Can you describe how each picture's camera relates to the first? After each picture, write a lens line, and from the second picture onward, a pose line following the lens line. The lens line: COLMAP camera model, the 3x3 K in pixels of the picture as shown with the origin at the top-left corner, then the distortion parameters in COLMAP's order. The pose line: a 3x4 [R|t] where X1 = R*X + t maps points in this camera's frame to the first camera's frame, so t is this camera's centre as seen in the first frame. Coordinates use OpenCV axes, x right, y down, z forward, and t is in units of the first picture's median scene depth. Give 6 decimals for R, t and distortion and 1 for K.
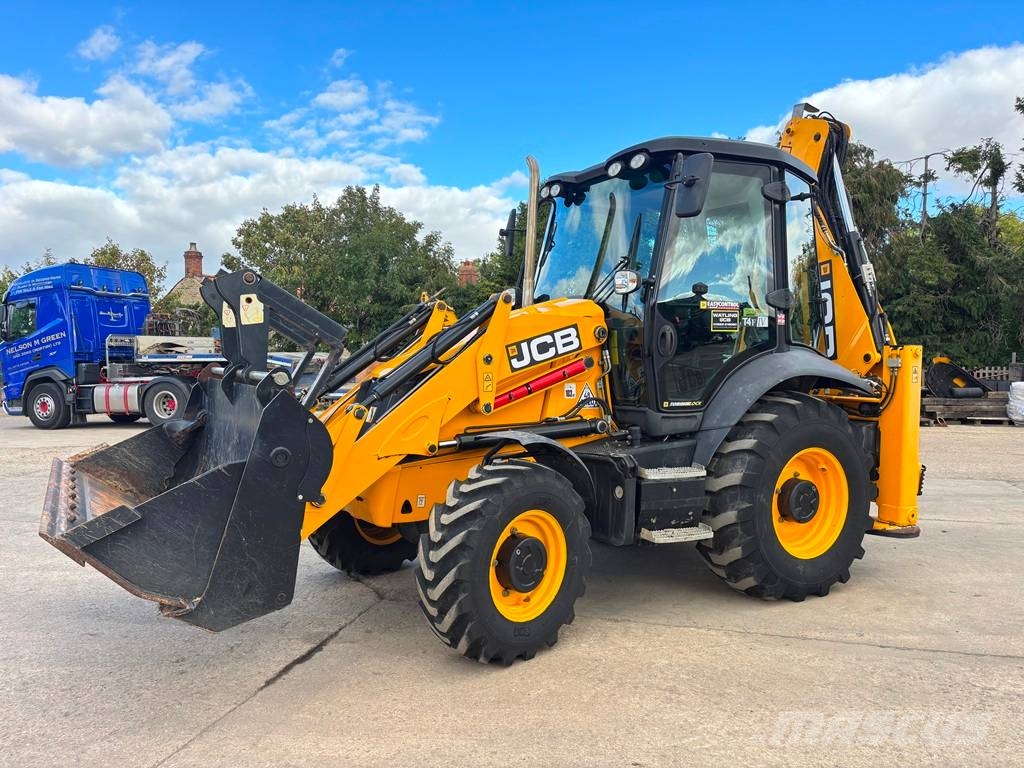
lens RADIAL K [[765.8, 0, 503.8], [0, 765.8, 383.3], [0, 0, 1]] dist [0.084941, -0.092083]
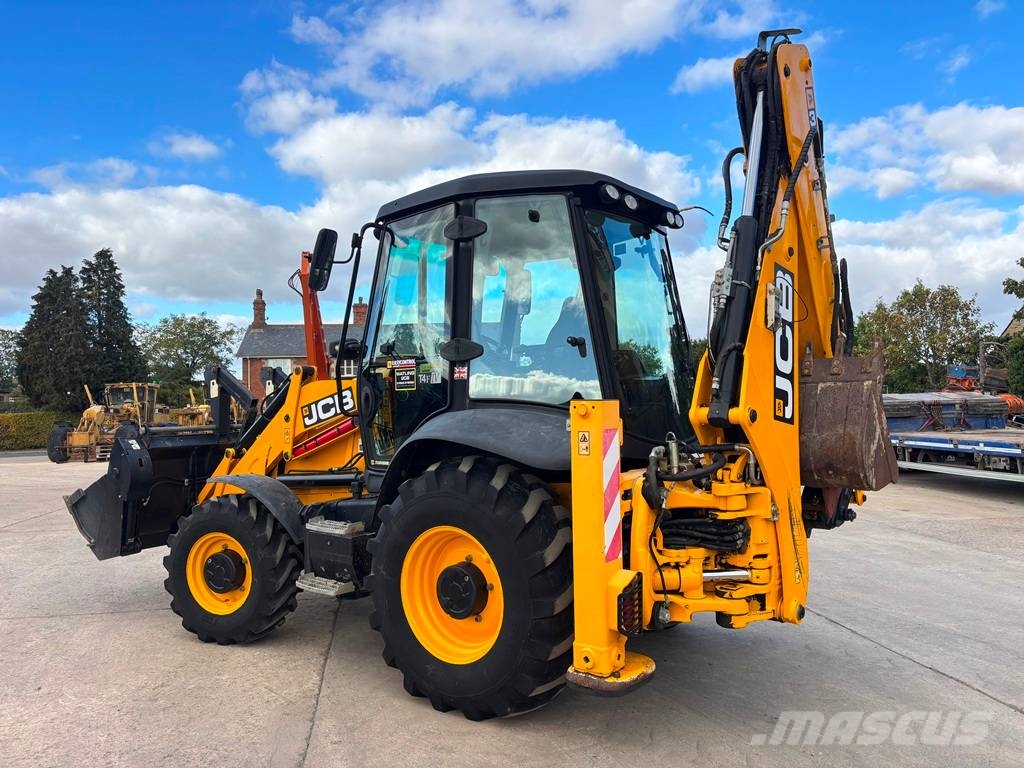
lens RADIAL K [[771.5, 0, 509.0], [0, 771.5, 379.7], [0, 0, 1]] dist [0.073371, -0.078316]
pose [[0.408399, -0.033150, -0.912201, 1.239614], [-0.013556, 0.999010, -0.042374, -0.042306], [0.912703, 0.029671, 0.407545, 0.742851]]
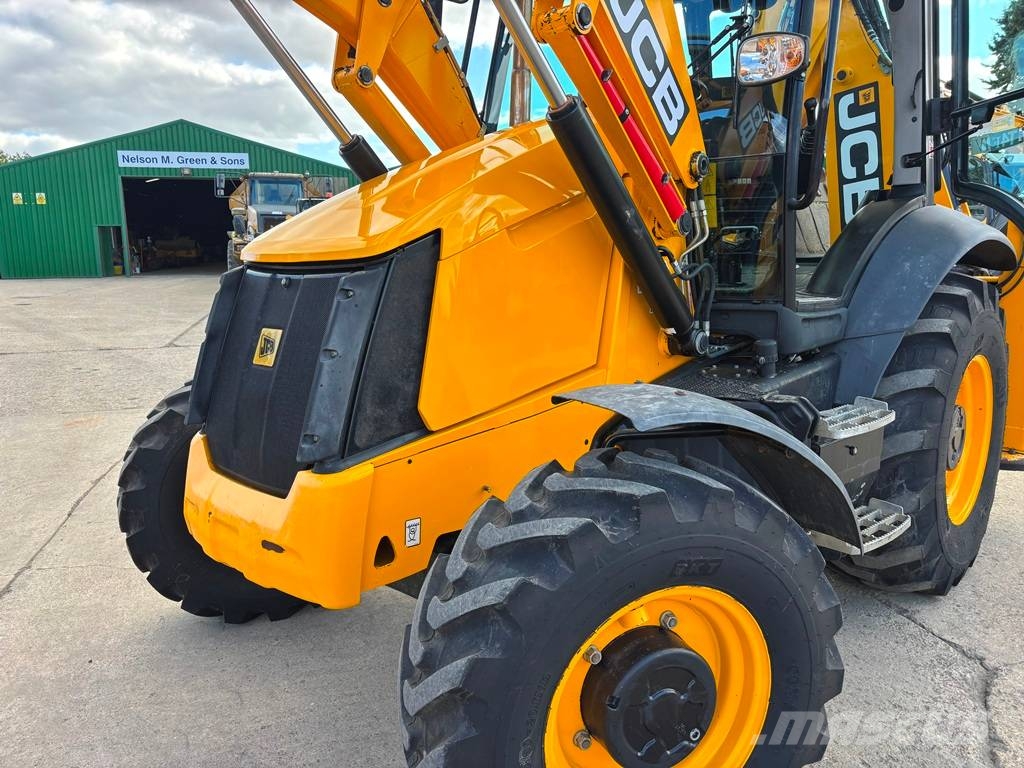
lens RADIAL K [[771.5, 0, 509.0], [0, 771.5, 379.7], [0, 0, 1]] dist [0.073371, -0.078316]
pose [[0.954335, -0.068502, 0.290778, -0.167157], [0.029636, 0.990262, 0.136022, 0.003309], [-0.297264, -0.121193, 0.947073, 0.519821]]
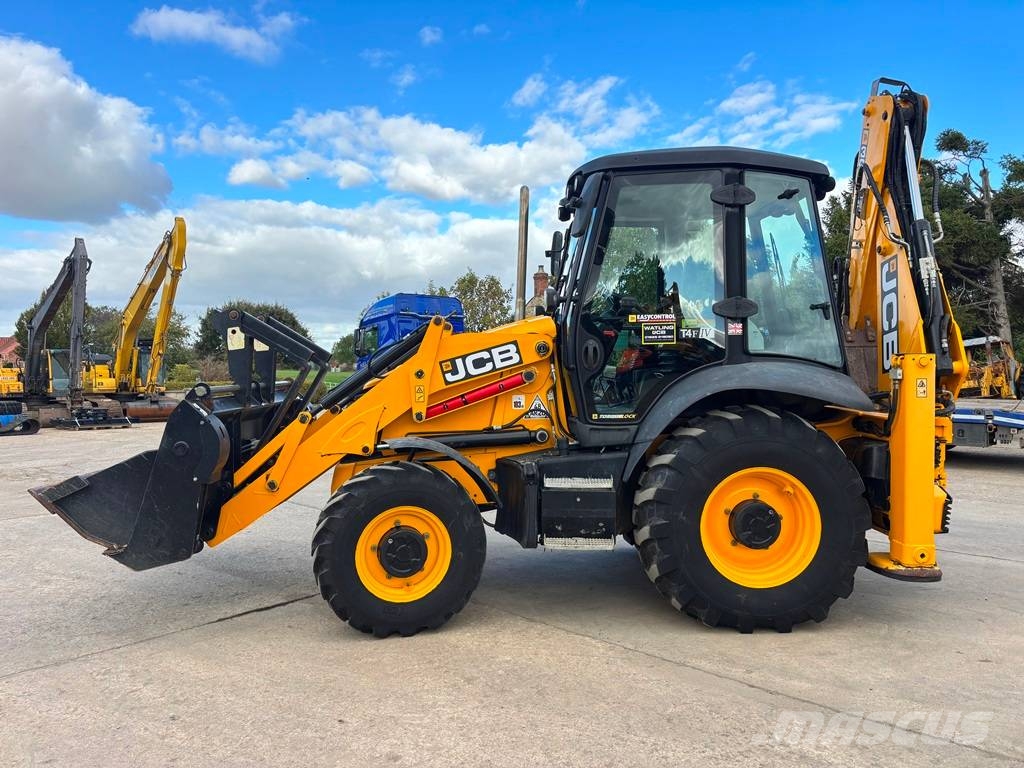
lens RADIAL K [[773.2, 0, 512.9], [0, 773.2, 364.1], [0, 0, 1]] dist [0.071500, -0.086334]
pose [[0.880120, -0.011911, -0.474602, 0.606408], [-0.004896, 0.999404, -0.034162, -0.006793], [0.474726, 0.032390, 0.879537, 0.038324]]
